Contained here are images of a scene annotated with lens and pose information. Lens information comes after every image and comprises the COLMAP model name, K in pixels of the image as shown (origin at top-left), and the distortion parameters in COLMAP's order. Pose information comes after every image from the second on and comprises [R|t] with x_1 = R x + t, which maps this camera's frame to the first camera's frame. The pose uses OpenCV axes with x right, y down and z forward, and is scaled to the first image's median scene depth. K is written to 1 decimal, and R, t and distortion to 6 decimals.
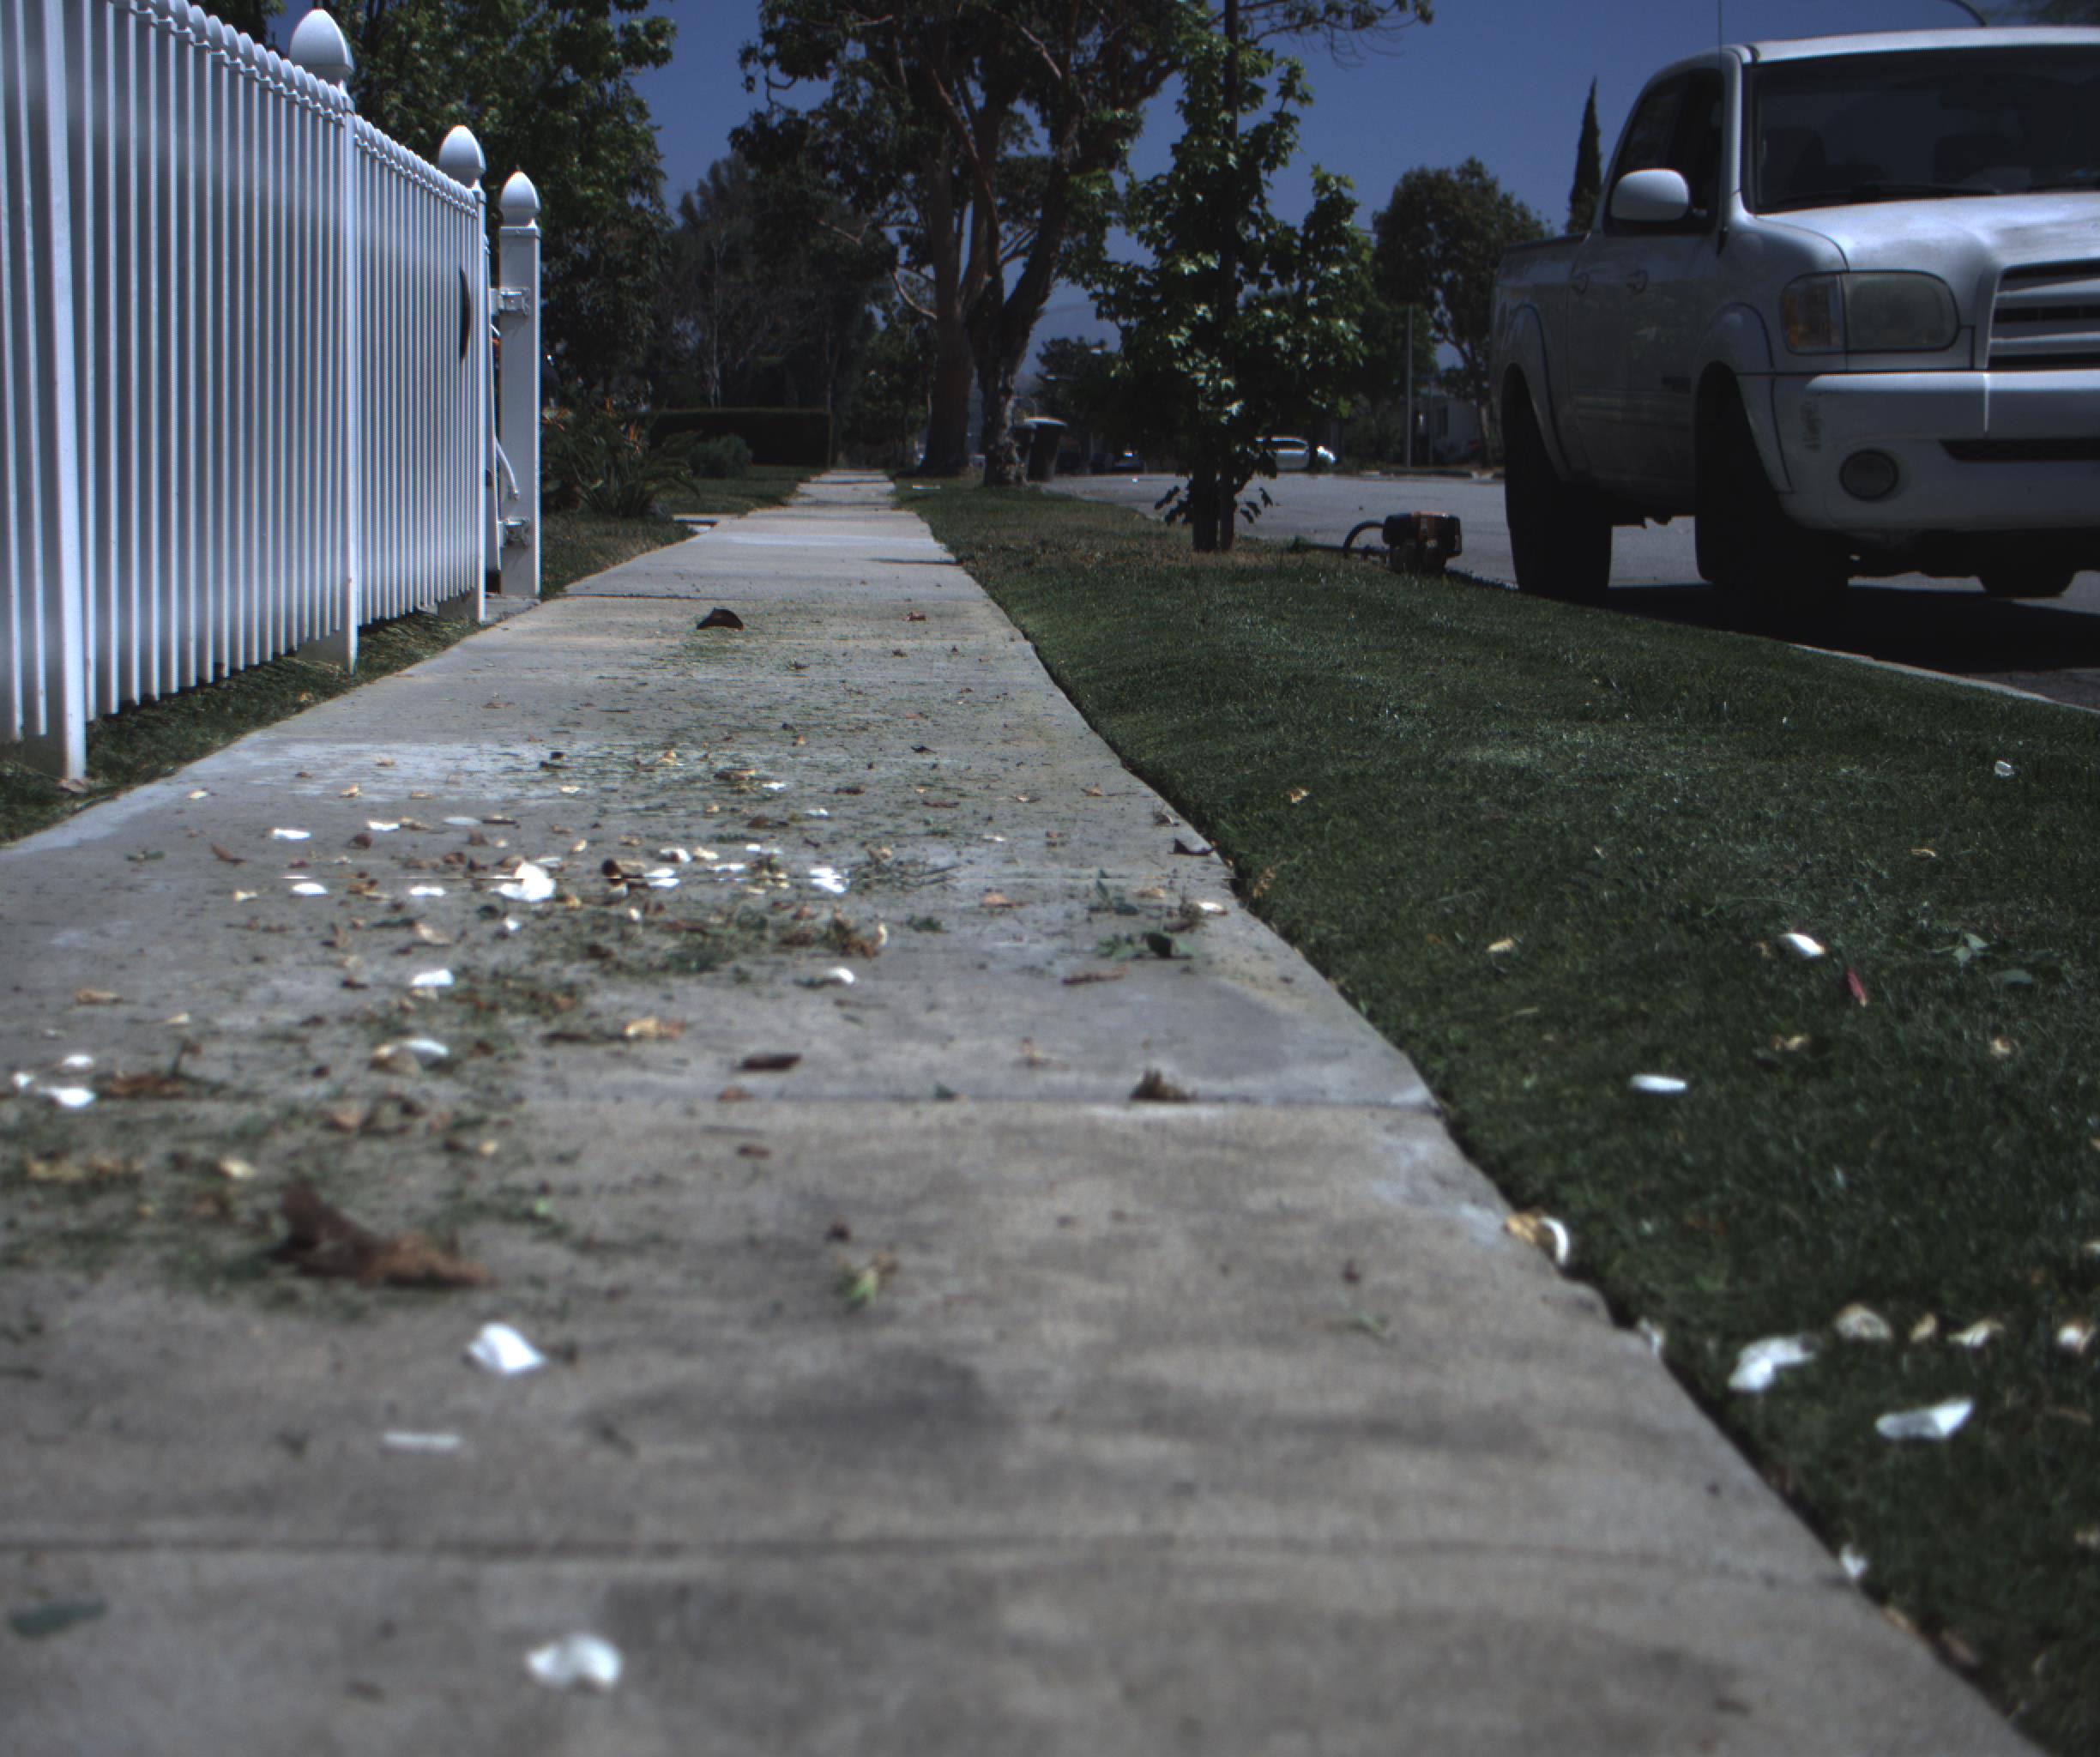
lens RADIAL K [[3946.1, 0, 1026.1], [0, 3946.1, 850.0], [0, 0, 1]] dist [-0.171602, 0.896640]
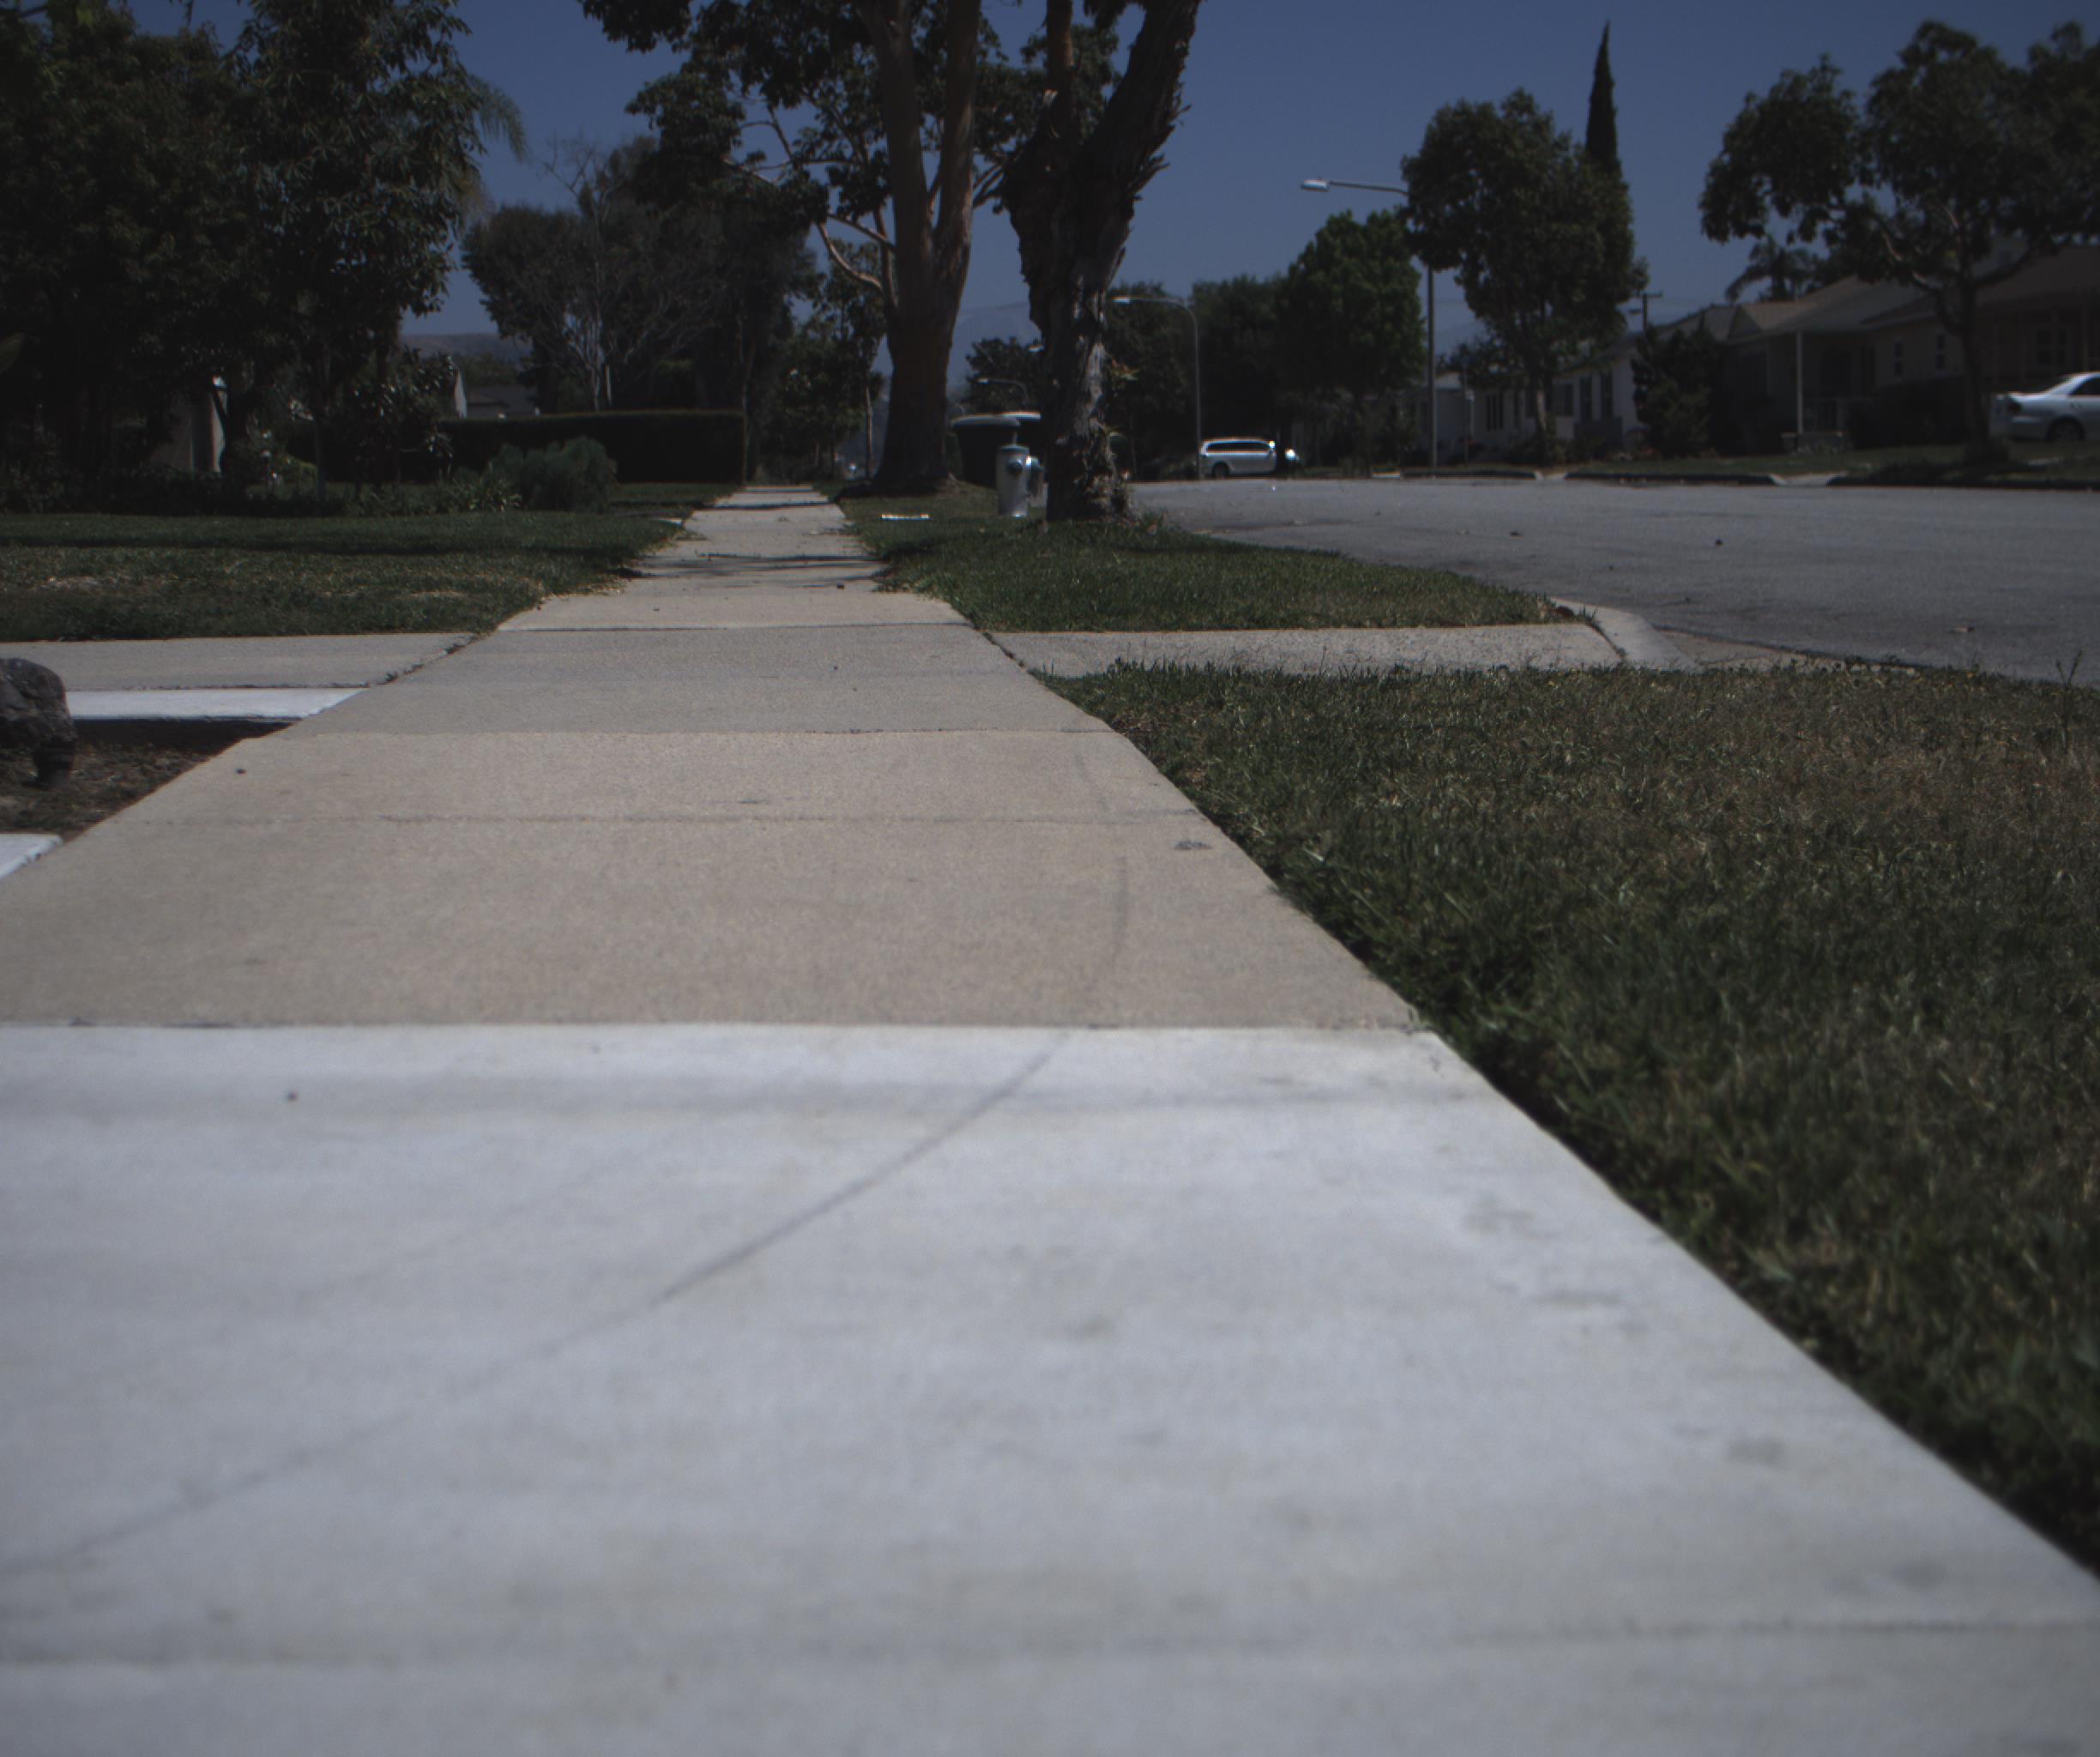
lens RADIAL K [[3946.1, 0, 1026.1], [0, 3946.1, 850.0], [0, 0, 1]] dist [-0.171602, 0.896640]
pose [[0.999558, -0.023483, 0.018215, -0.020886], [0.023525, 0.999721, -0.002091, -0.045004], [-0.018161, 0.002518, 0.999832, 0.455223]]
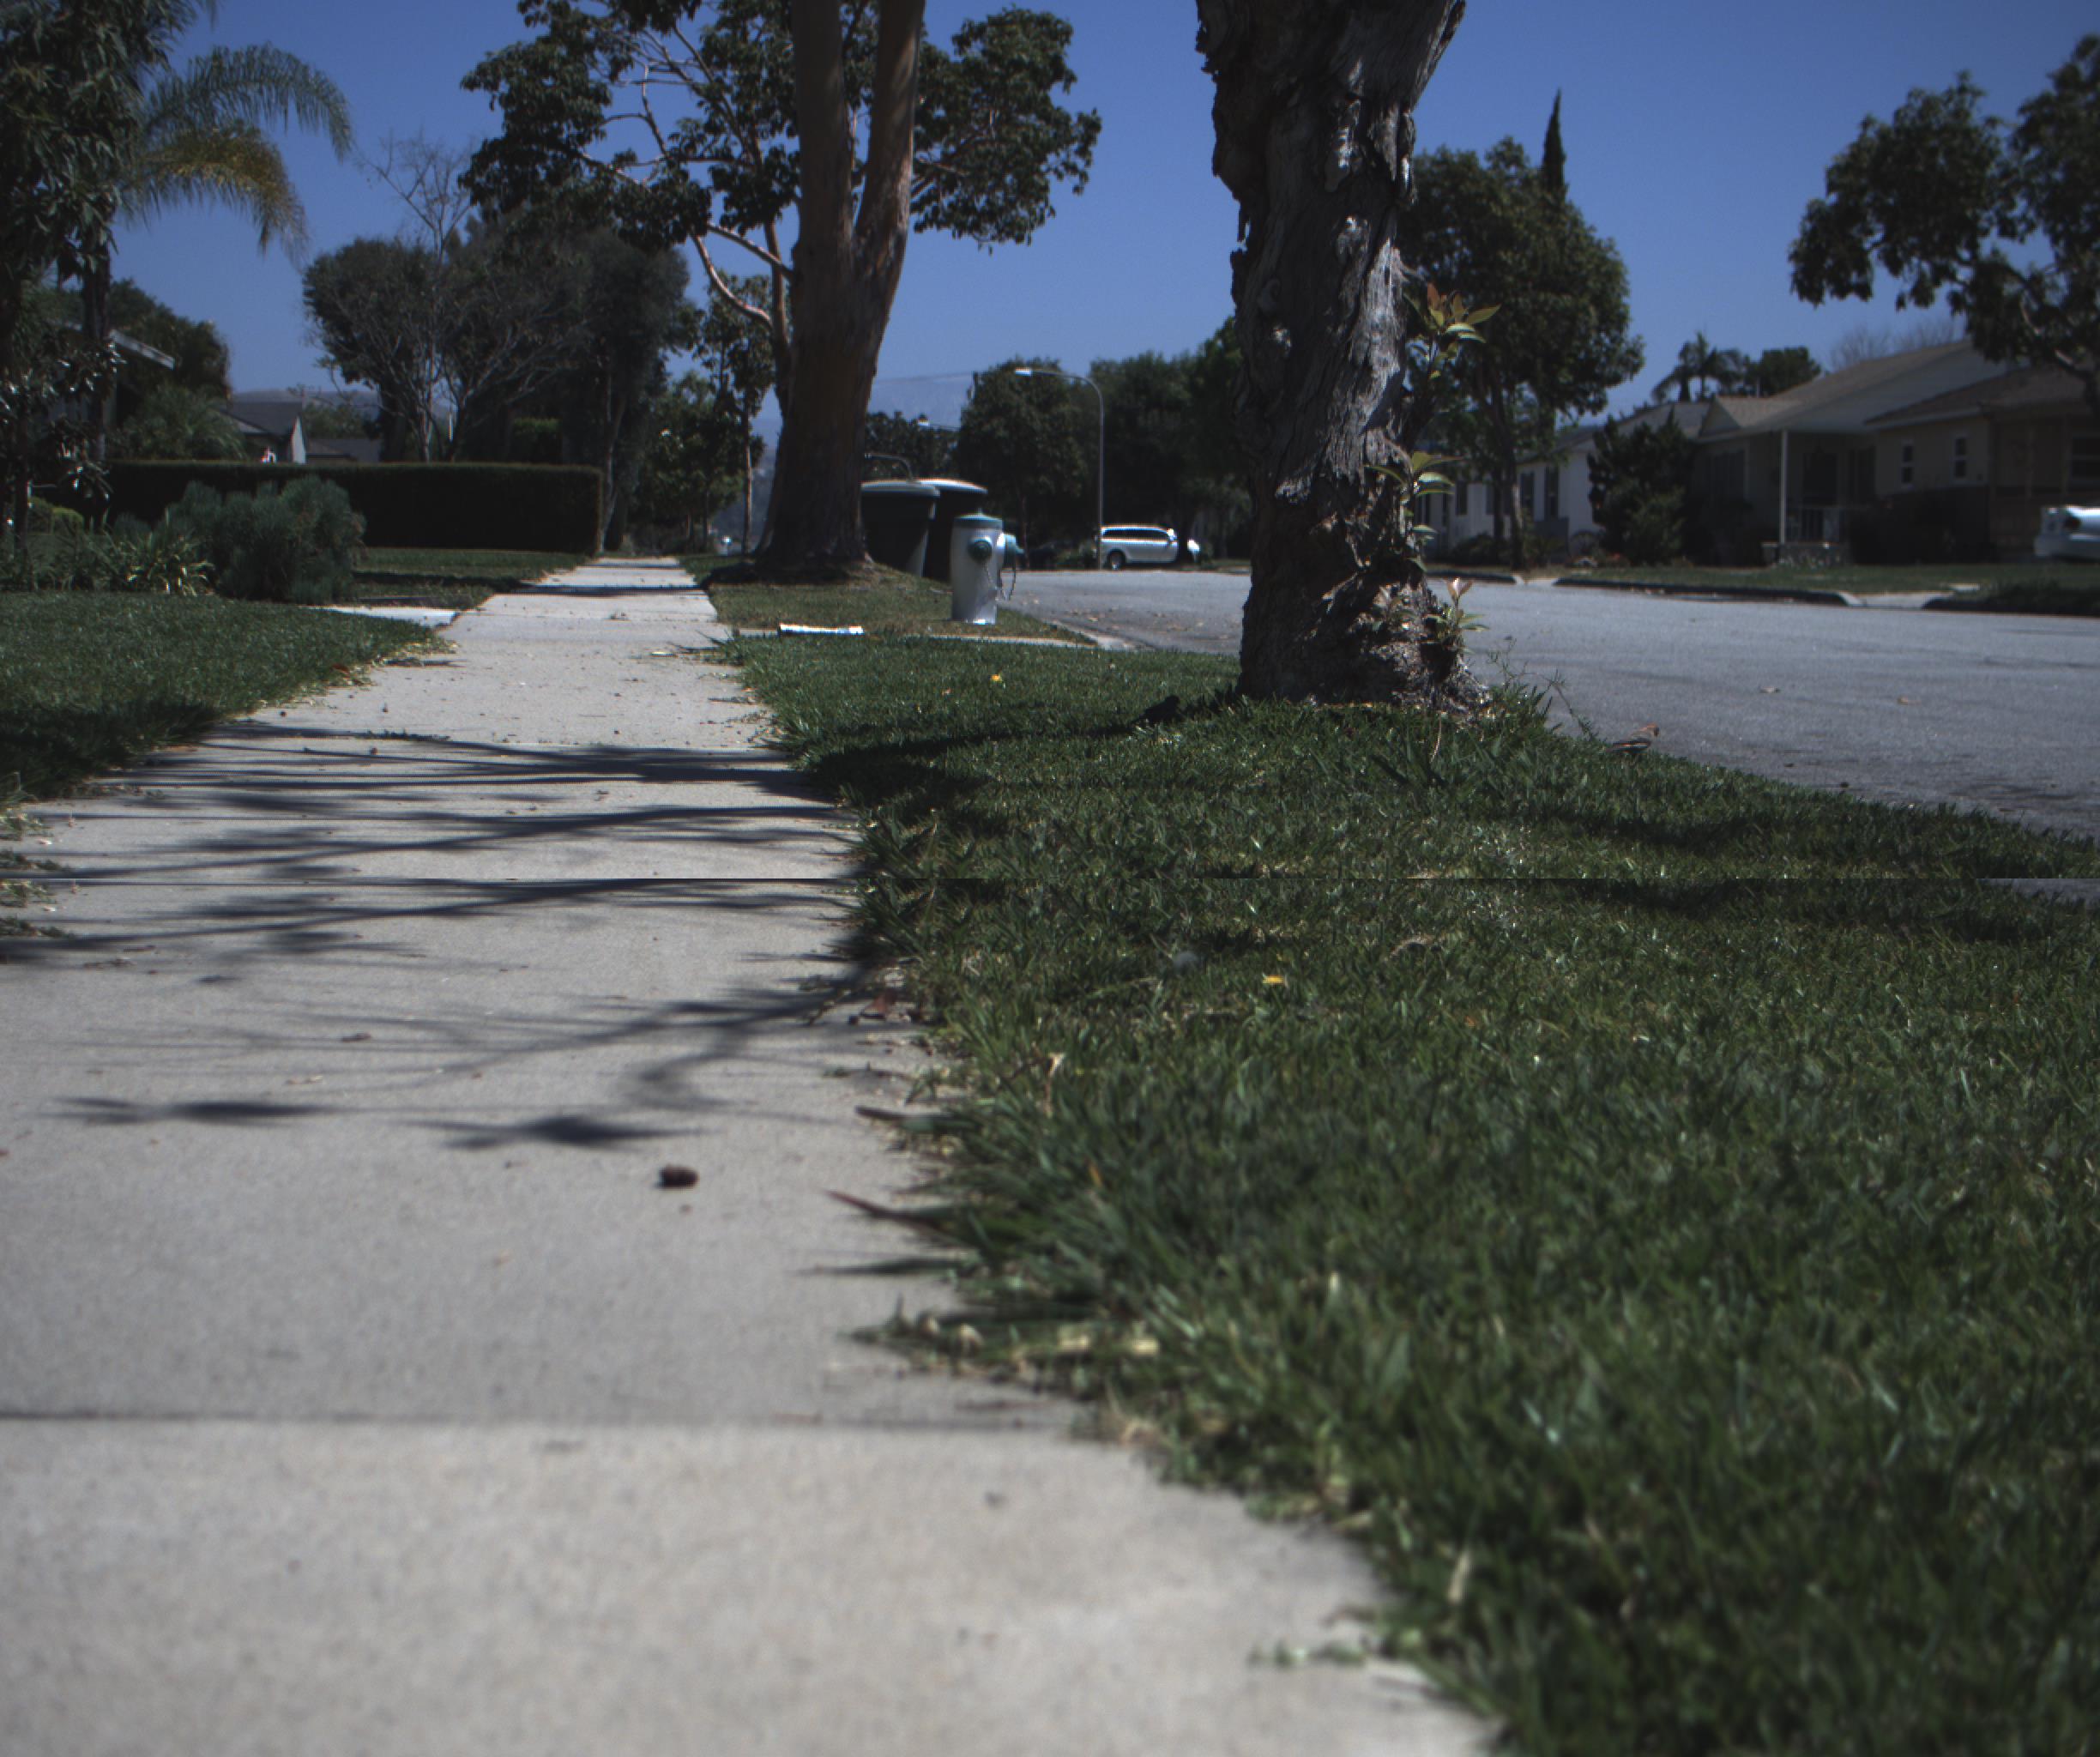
lens RADIAL K [[3946.1, 0, 1026.1], [0, 3946.1, 850.0], [0, 0, 1]] dist [-0.171602, 0.896640]
pose [[0.998472, 0.013184, 0.053671, -0.027886], [-0.011979, 0.999670, -0.022704, -0.072114], [-0.053952, 0.022026, 0.998301, 0.727741]]
